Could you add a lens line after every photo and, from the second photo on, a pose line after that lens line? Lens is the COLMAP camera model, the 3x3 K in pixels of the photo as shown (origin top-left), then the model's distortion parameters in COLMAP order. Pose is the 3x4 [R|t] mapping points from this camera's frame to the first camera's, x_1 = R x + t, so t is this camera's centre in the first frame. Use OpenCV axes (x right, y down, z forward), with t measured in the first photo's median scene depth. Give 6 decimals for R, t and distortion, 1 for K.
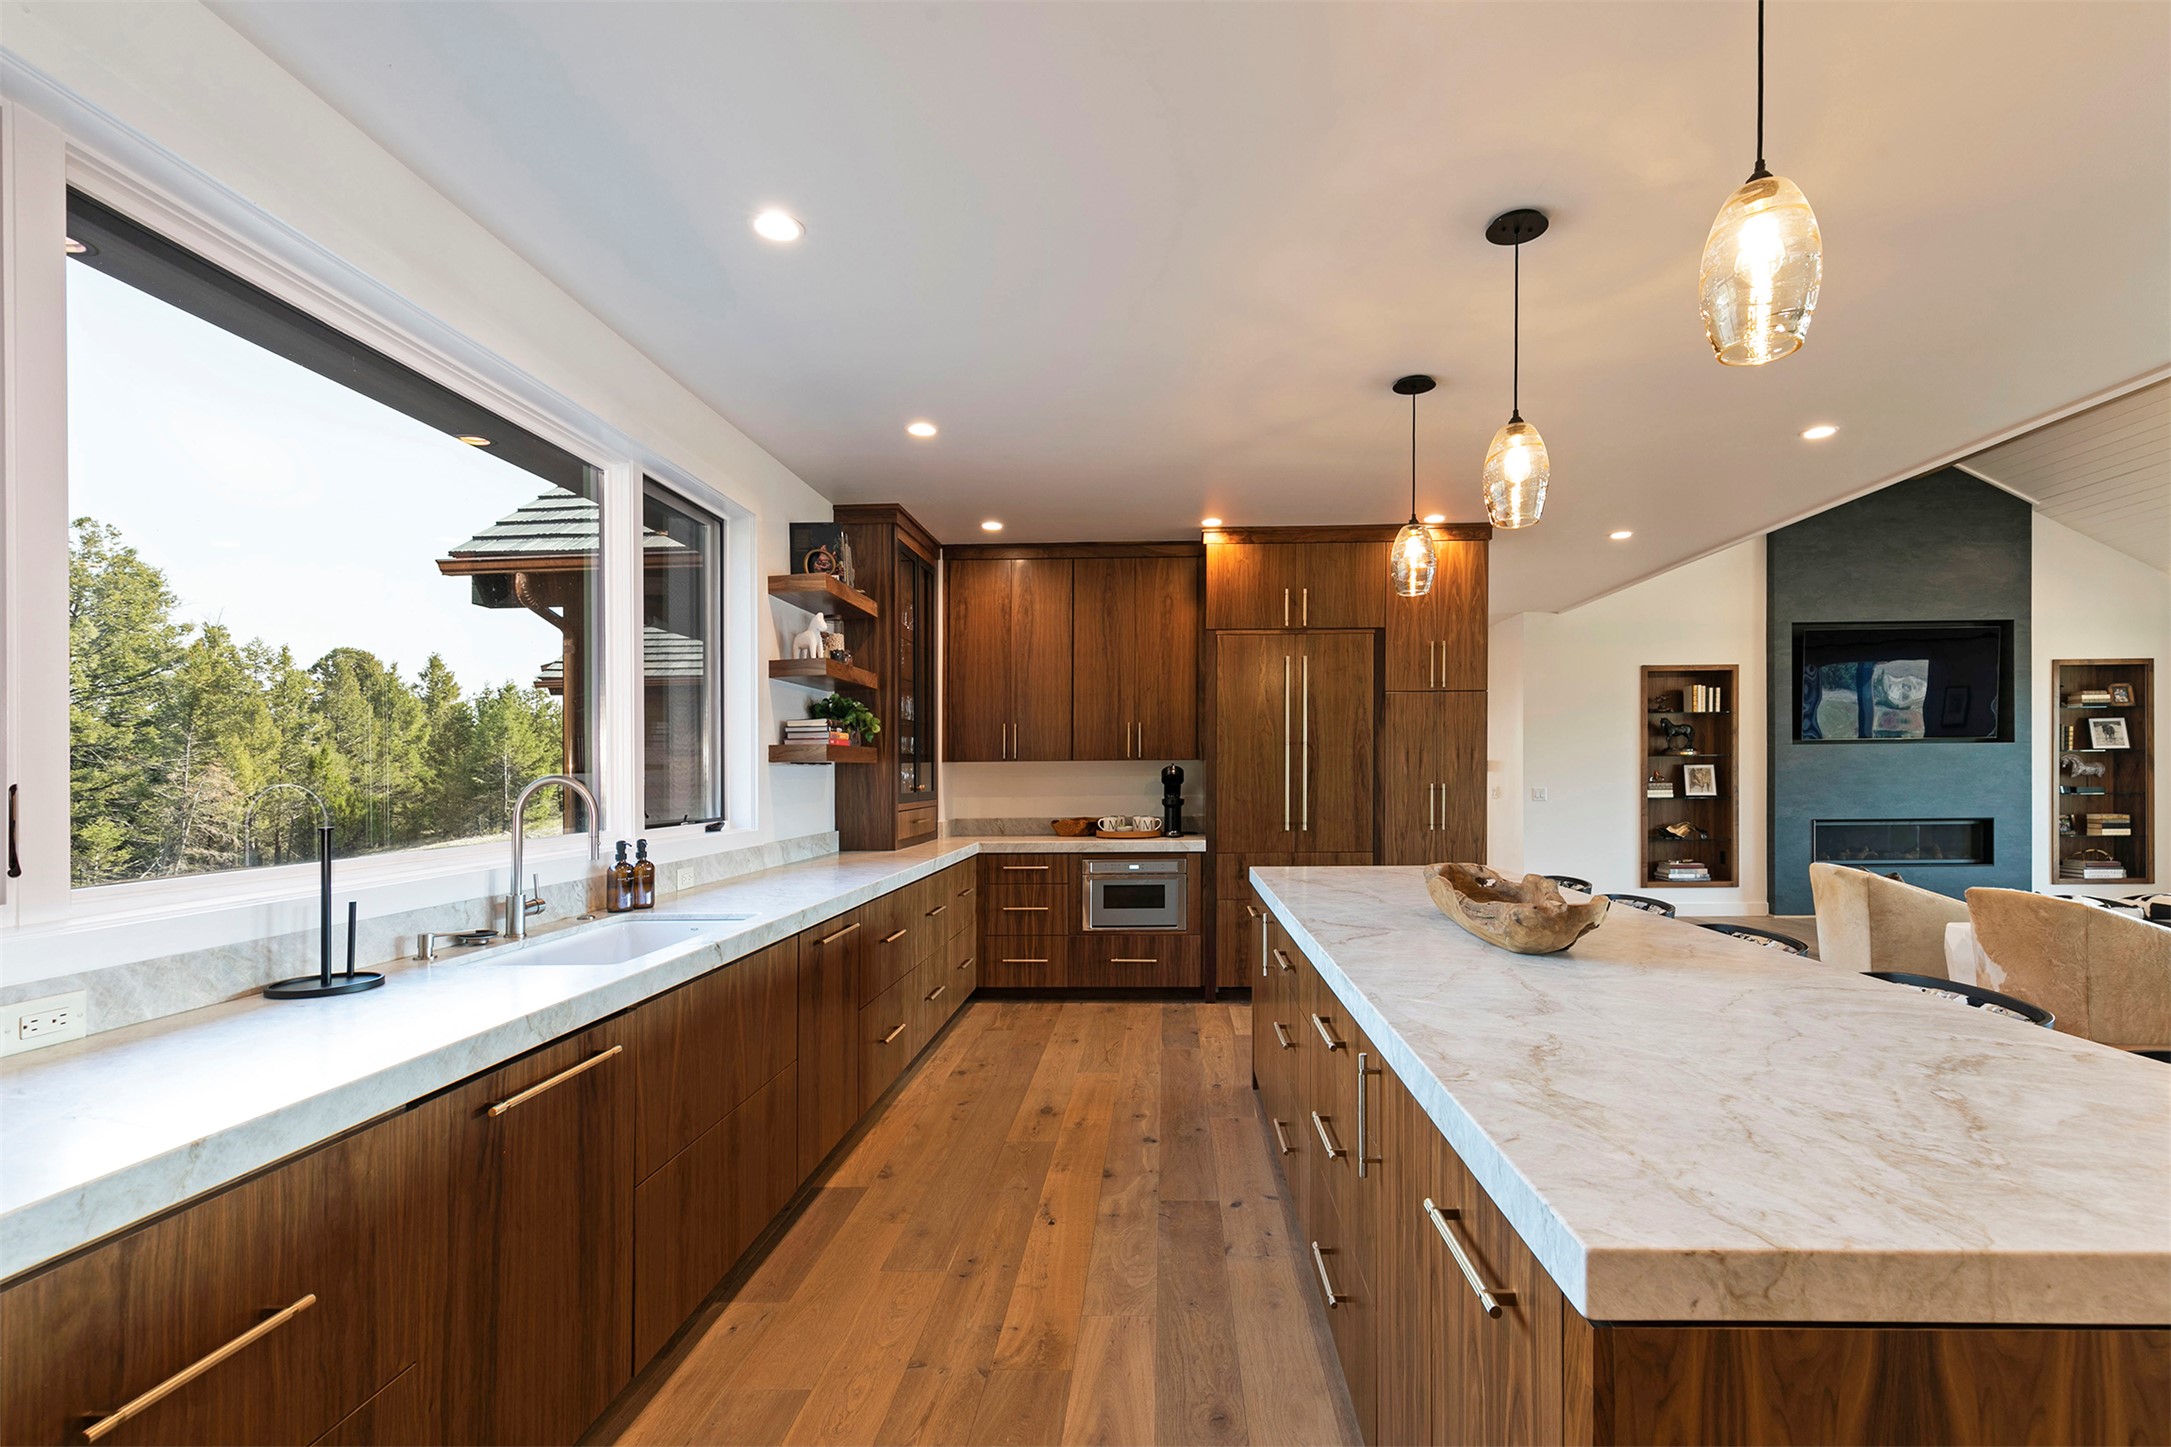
lens RADIAL K [[1023.6, 0, 1157.7], [0, 1023.6, 781.3], [0, 0, 1]] dist [0.010986, -0.000540]
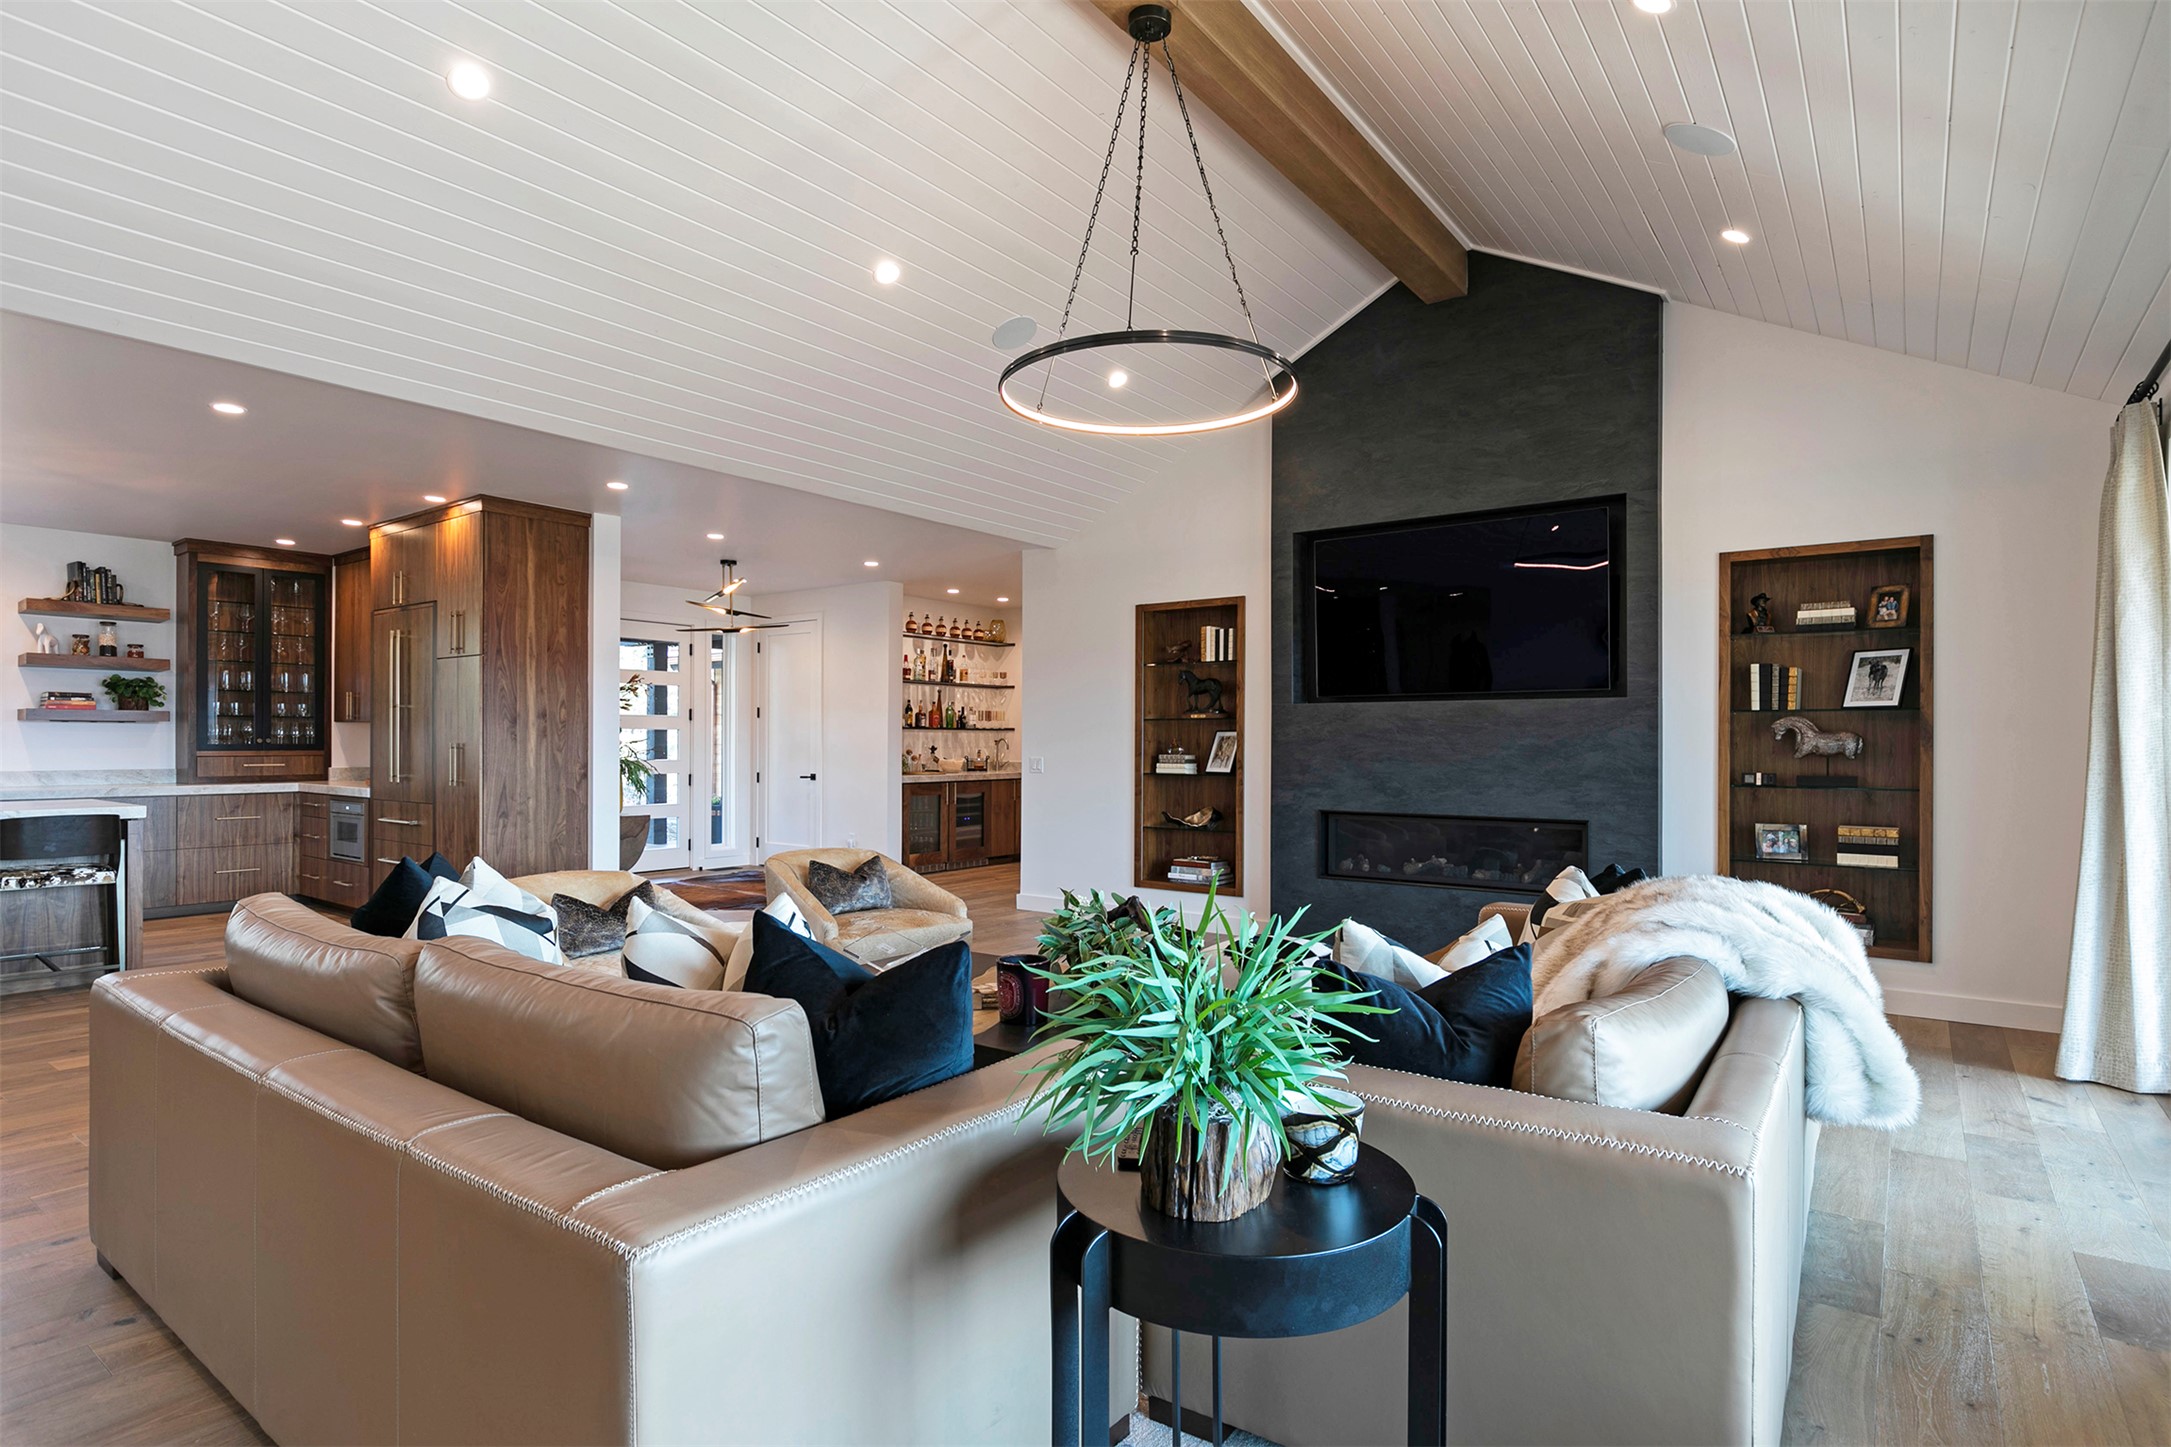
lens RADIAL K [[1115.9, 0, 1054.8], [0, 1115.9, 756.8], [0, 0, 1]] dist [-0.000584, 0.000237]
pose [[0.801445, 0.019505, -0.597750, 1.364692], [-0.017750, 0.999804, 0.008825, -0.004159], [0.597805, 0.003538, 0.801634, 0.400643]]
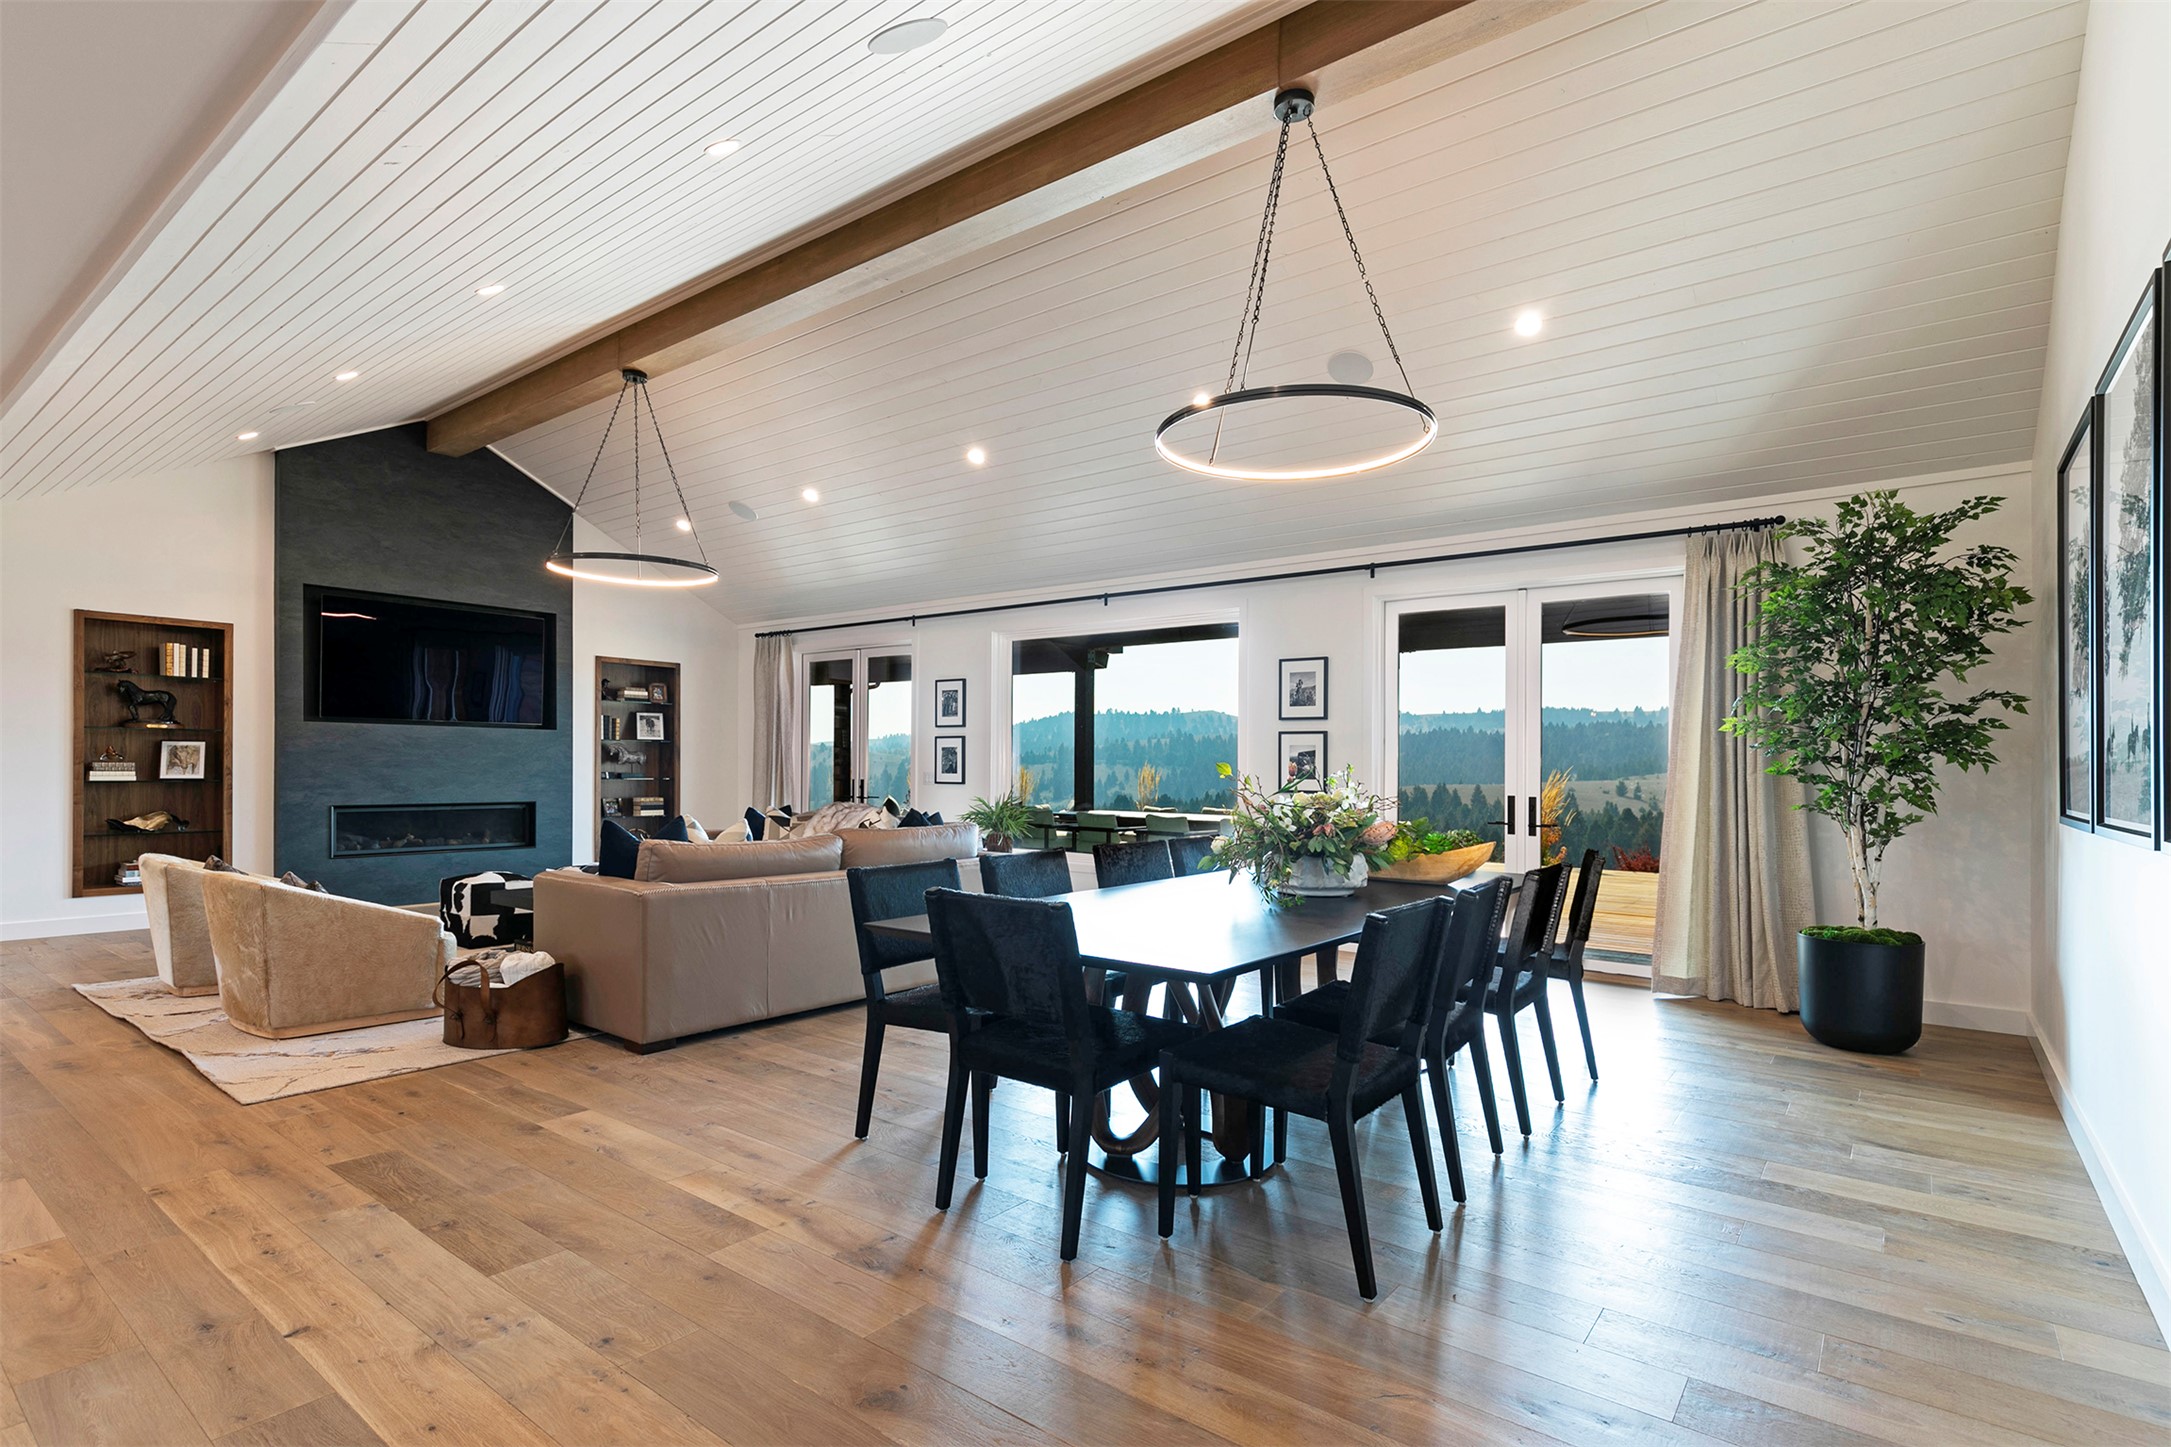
lens RADIAL K [[1043.3, 0, 1109.9], [0, 1043.3, 770.7], [0, 0, 1]] dist [0.001062, -0.000210]
pose [[0.602308, 0.013341, 0.798152, 0.458796], [-0.006963, 0.999910, -0.011459, 0.017466], [-0.798233, 0.001344, 0.602347, -0.136613]]
